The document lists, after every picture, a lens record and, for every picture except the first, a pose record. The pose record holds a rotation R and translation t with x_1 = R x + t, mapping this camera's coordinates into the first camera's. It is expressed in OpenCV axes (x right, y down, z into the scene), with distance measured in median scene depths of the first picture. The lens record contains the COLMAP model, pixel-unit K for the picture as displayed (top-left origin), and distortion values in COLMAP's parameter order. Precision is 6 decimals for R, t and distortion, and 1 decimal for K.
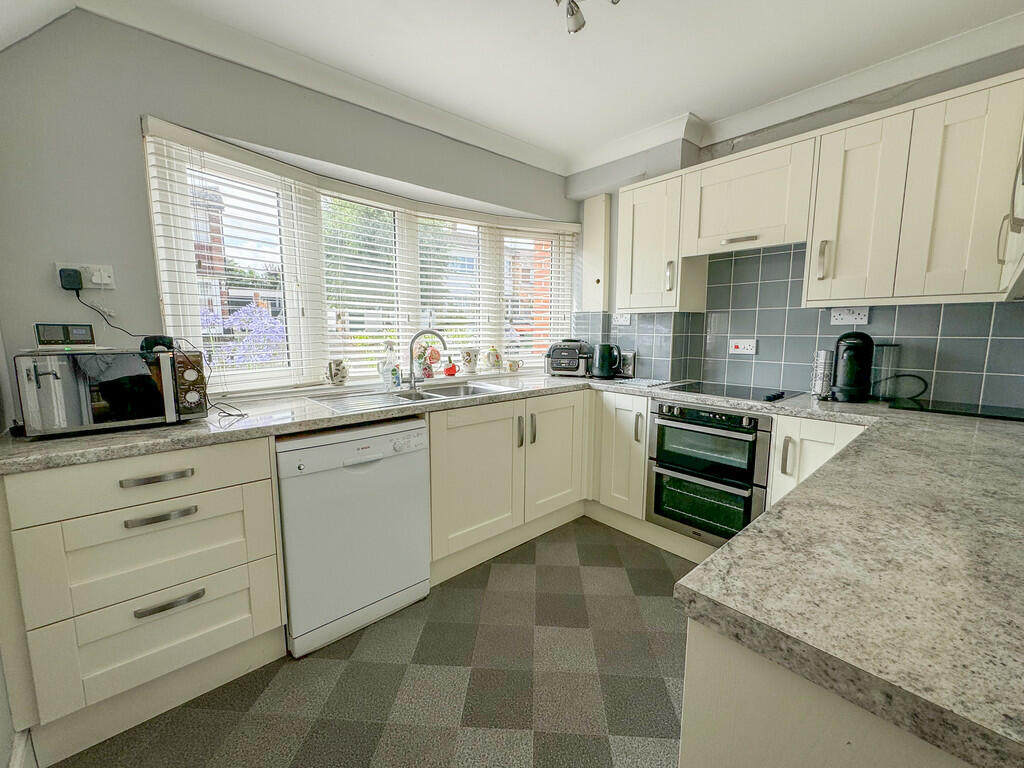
lens RADIAL K [[414.9, 0, 510.4], [0, 414.9, 381.6], [0, 0, 1]] dist [-0.002388, 0.000405]
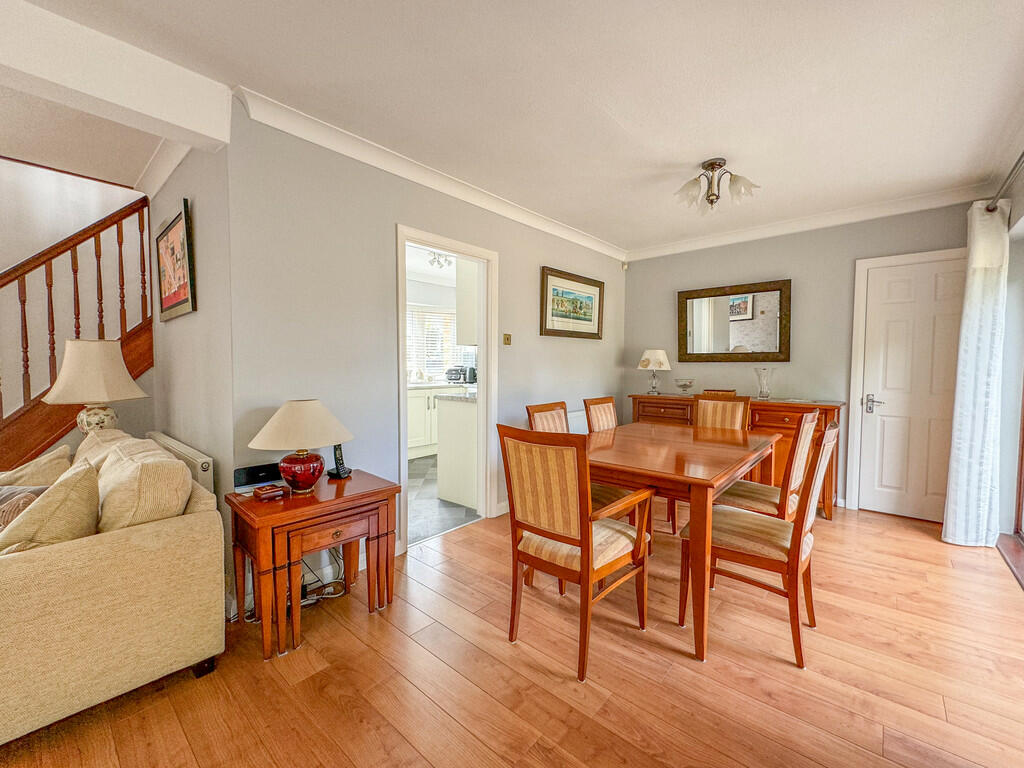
lens RADIAL K [[414.9, 0, 515.8], [0, 414.9, 381.6], [0, 0, 1]] dist [-0.002388, 0.000405]
pose [[0.992686, -0.011142, 0.120207, 0.191785], [0.020898, 0.996559, -0.080210, 0.158008], [-0.118899, 0.082135, 0.989503, -1.134150]]
